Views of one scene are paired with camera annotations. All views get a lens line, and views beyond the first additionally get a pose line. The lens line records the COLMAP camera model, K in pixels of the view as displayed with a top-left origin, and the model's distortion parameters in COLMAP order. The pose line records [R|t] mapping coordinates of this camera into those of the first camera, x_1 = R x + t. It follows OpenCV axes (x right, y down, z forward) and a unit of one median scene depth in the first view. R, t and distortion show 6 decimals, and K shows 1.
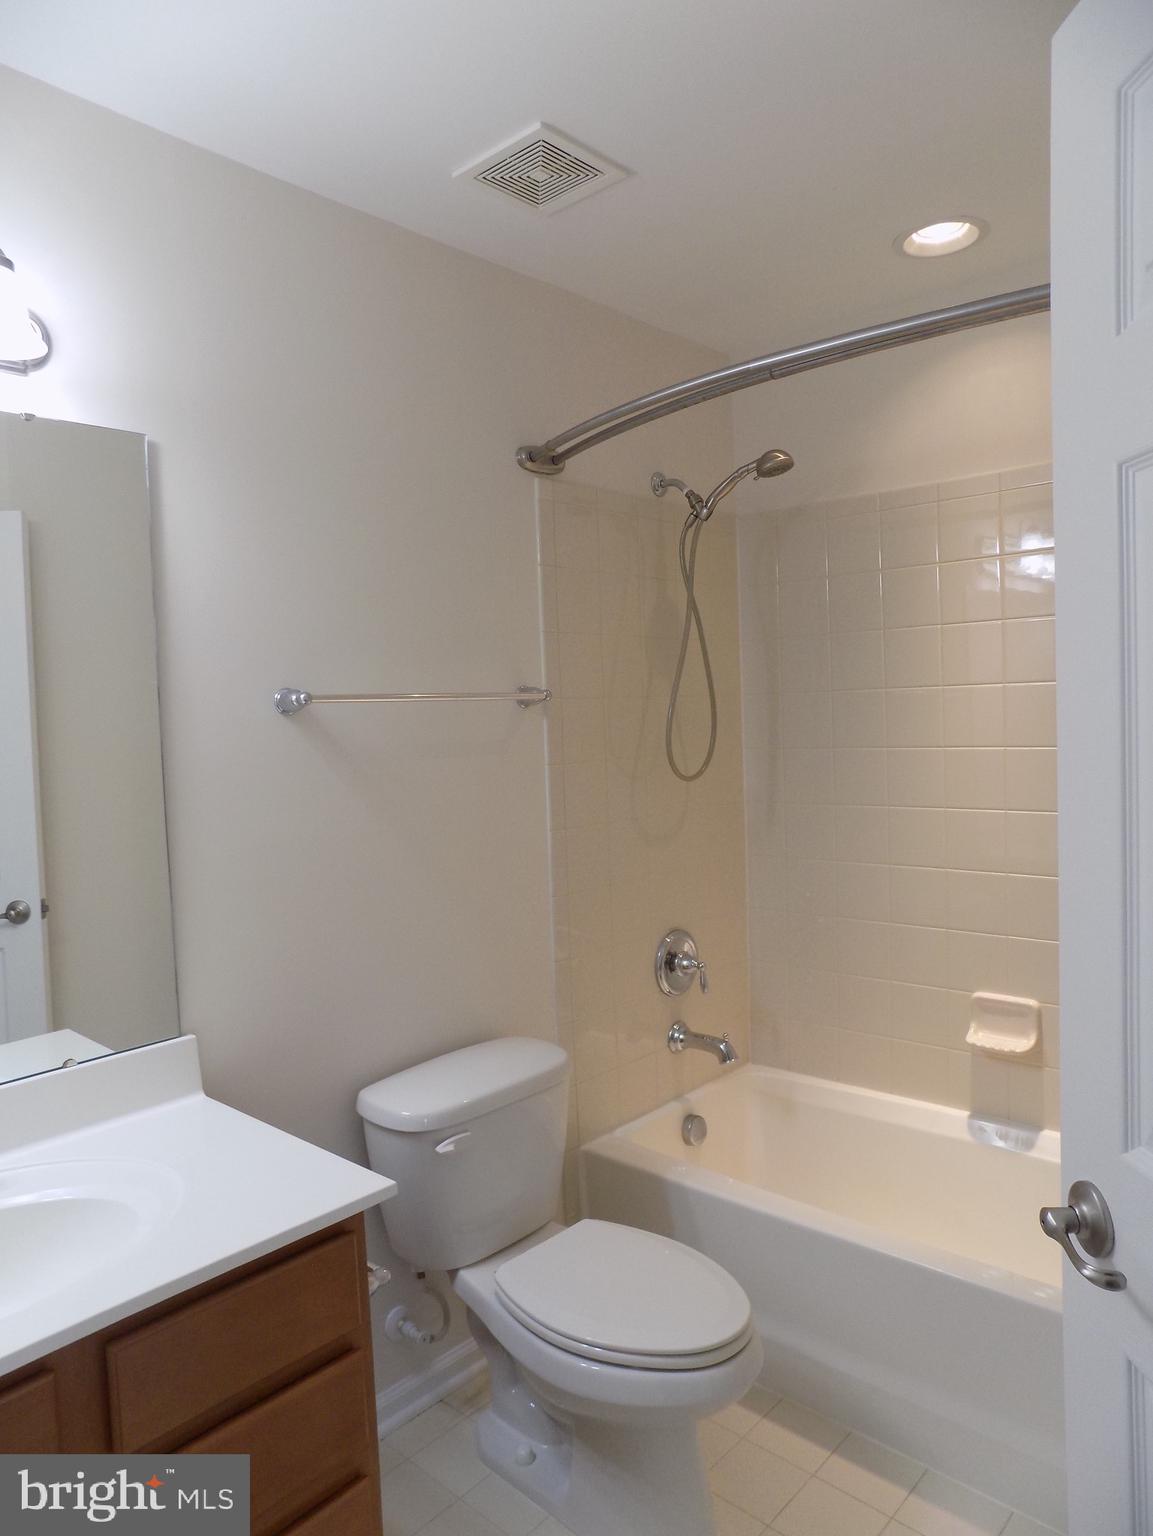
lens RADIAL K [[1048.2, 0, 567.4], [0, 1048.2, 760.4], [0, 0, 1]] dist [-0.074881, 0.081565]
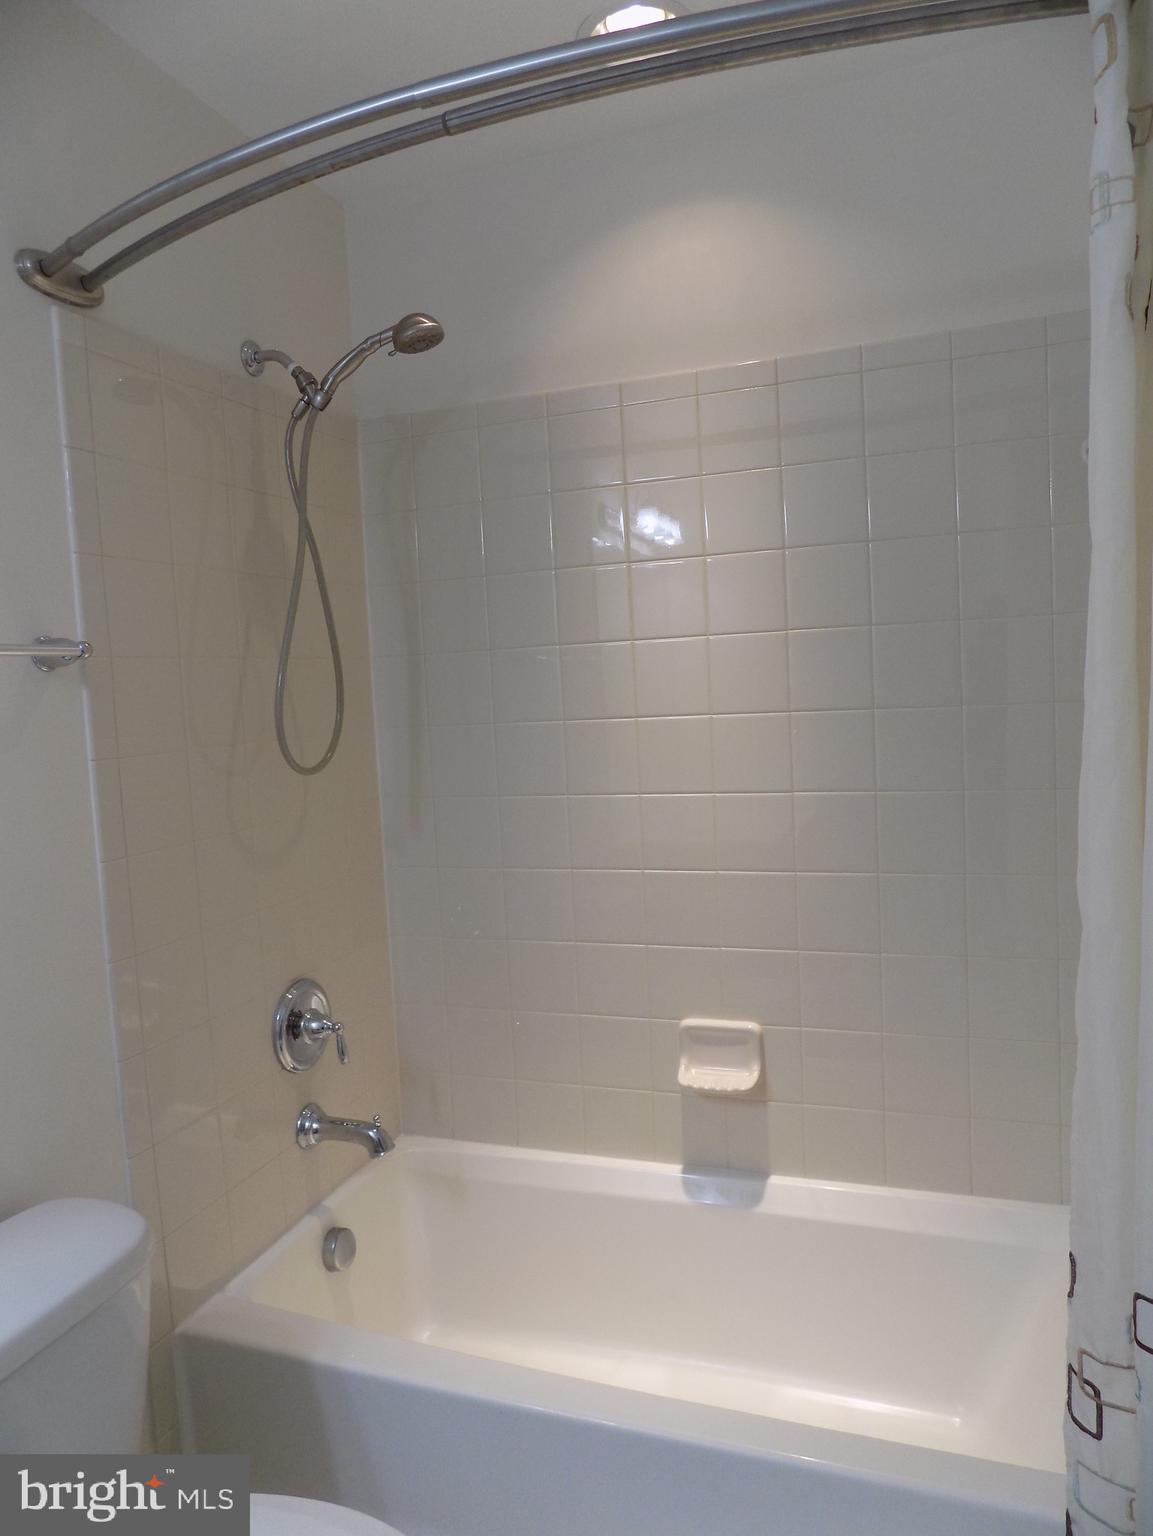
lens RADIAL K [[1048.2, 0, 567.4], [0, 1048.2, 760.4], [0, 0, 1]] dist [-0.074881, 0.081565]
pose [[0.924542, -0.040308, 0.378943, 0.008891], [0.035165, 0.999172, 0.020485, 0.001562], [-0.379455, -0.005613, 0.925193, 0.273423]]
